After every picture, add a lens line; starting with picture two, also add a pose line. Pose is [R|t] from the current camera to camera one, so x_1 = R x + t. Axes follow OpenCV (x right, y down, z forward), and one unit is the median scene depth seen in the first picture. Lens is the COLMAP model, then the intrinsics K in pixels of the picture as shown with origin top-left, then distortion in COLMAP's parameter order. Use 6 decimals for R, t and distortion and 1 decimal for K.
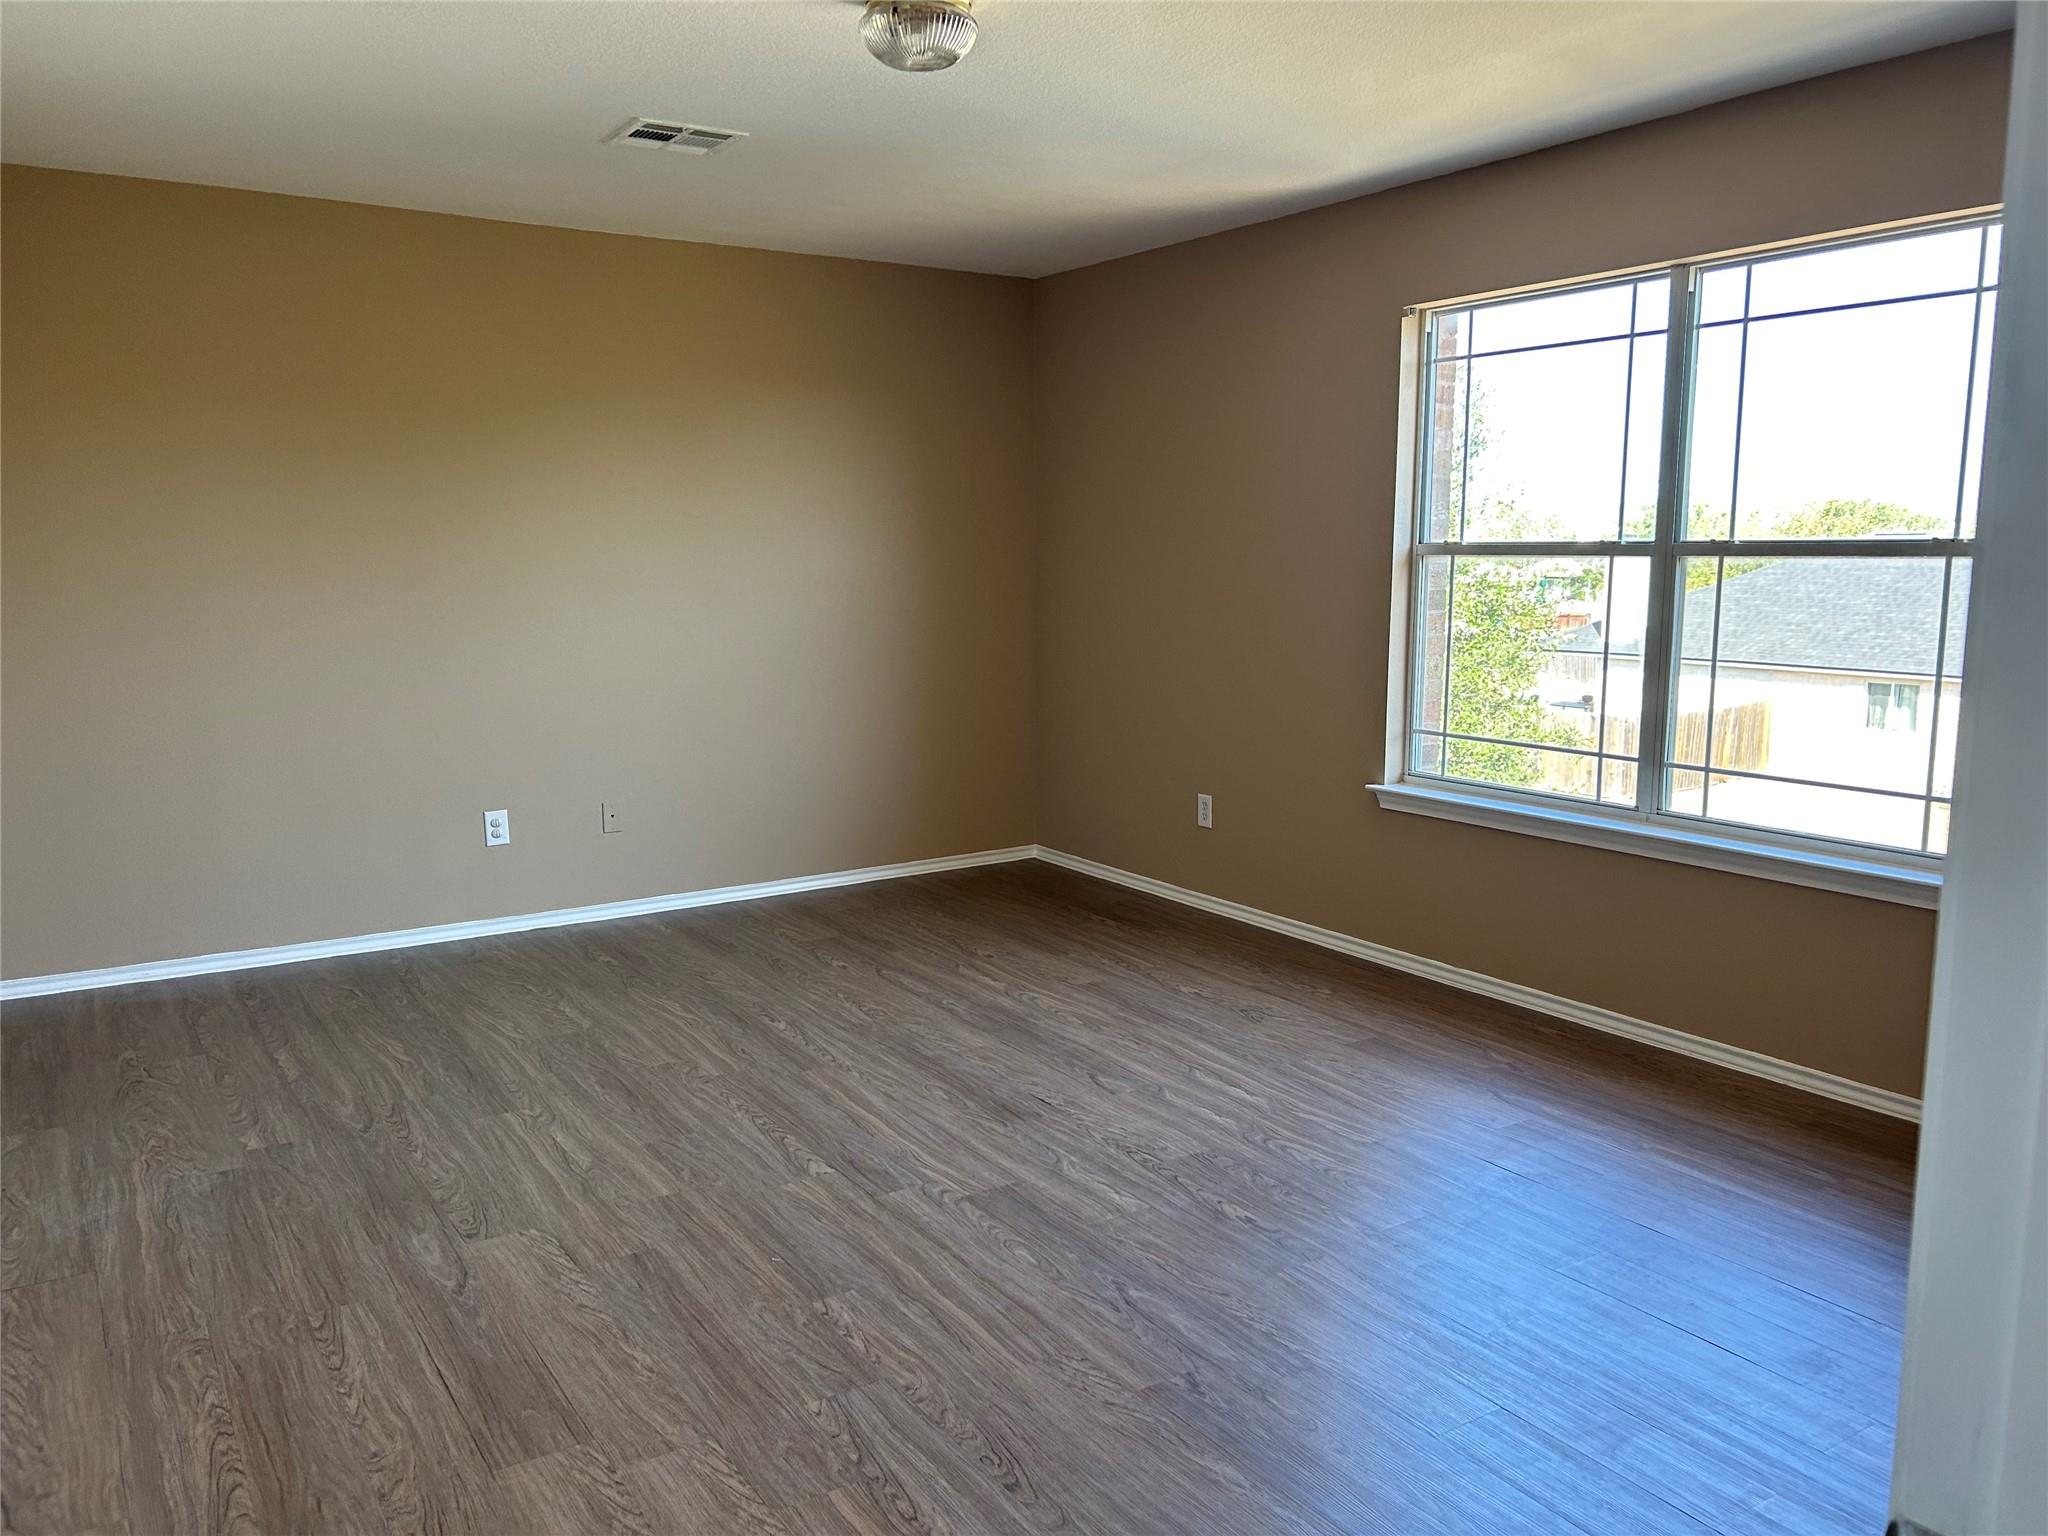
lens RADIAL K [[1544.2, 0, 1037.1], [0, 1544.2, 766.6], [0, 0, 1]] dist [0.044854, -0.029776]
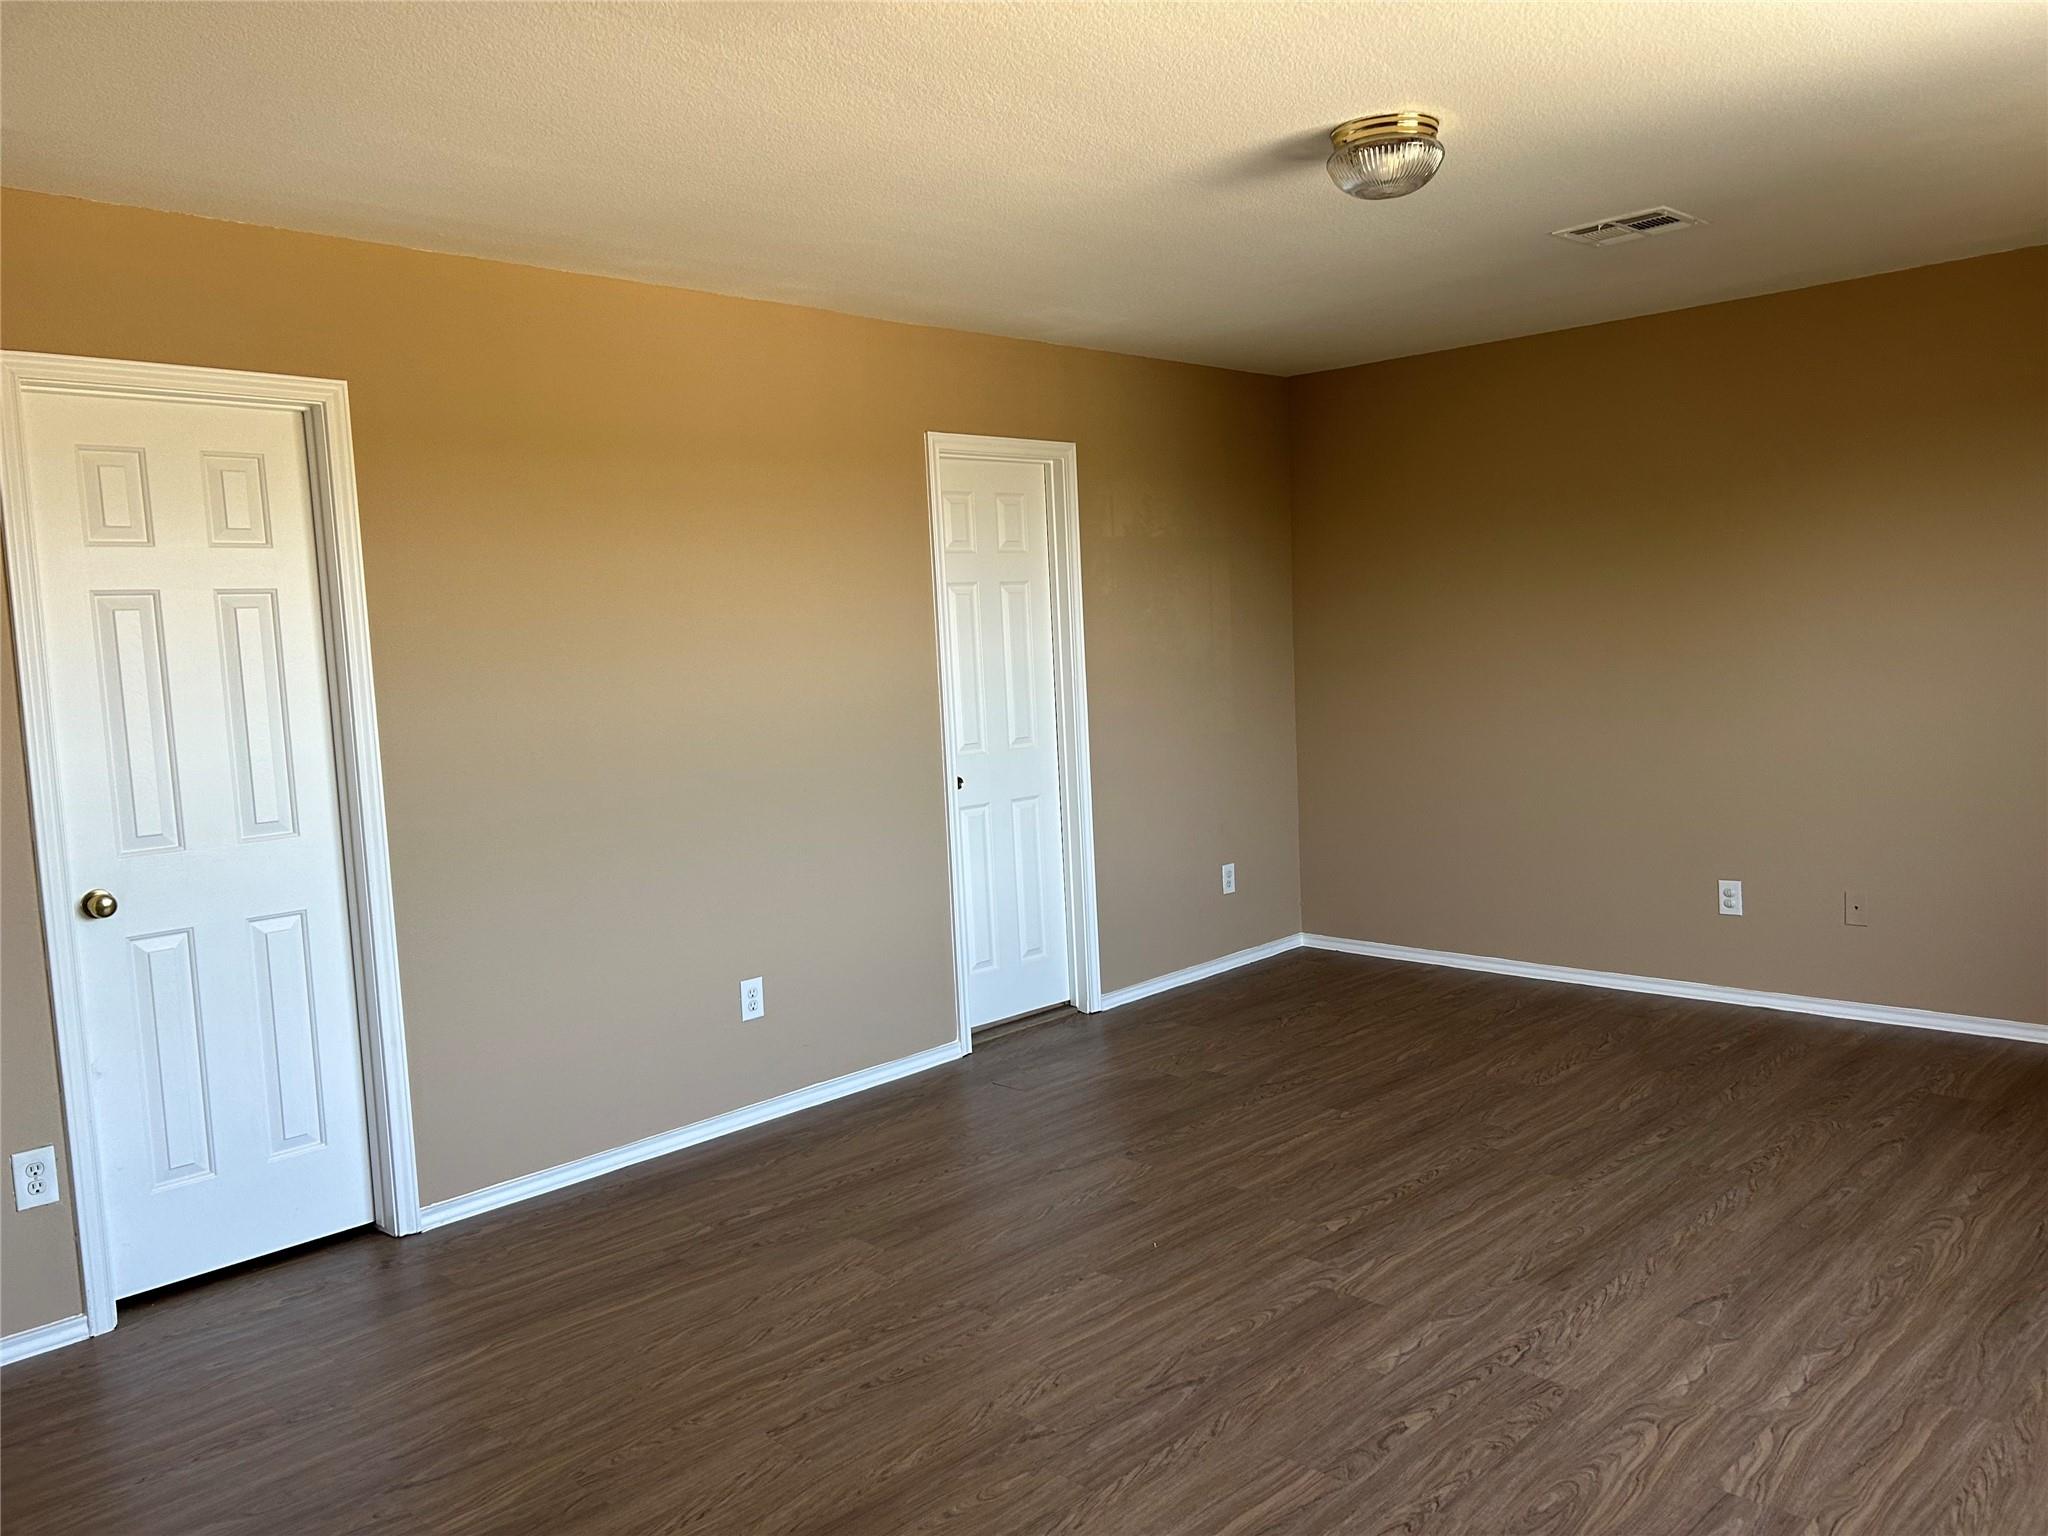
lens RADIAL K [[1544.2, 0, 1039.9], [0, 1544.2, 769.8], [0, 0, 1]] dist [0.044854, -0.029776]
pose [[0.235575, 0.085004, -0.968132, 0.744085], [-0.091548, 0.993679, 0.064971, -0.097083], [0.967535, 0.073325, 0.241868, 0.457501]]
